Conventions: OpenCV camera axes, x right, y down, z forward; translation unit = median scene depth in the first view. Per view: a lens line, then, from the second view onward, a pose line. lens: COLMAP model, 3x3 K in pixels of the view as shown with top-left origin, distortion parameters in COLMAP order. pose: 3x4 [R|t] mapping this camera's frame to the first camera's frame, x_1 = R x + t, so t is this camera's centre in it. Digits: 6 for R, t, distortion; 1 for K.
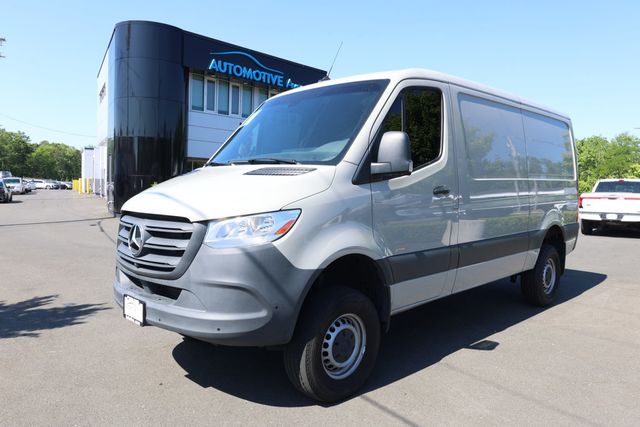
lens RADIAL K [[469.6, 0, 318.8], [0, 469.6, 209.8], [0, 0, 1]] dist [-0.039246, 0.000461]
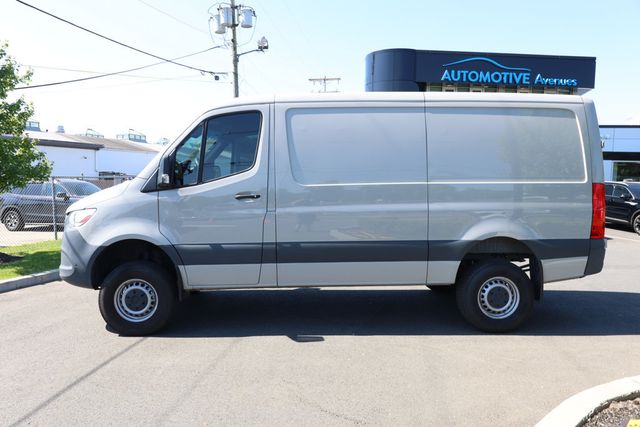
lens RADIAL K [[447.6, 0, 319.6], [0, 447.6, 214.8], [0, 0, 1]] dist [-0.023295, 0.014328]
pose [[0.743463, 0.026383, -0.668256, 1.237328], [-0.022186, 0.999645, 0.014783, -0.015350], [0.668409, 0.003836, 0.743784, 0.284722]]
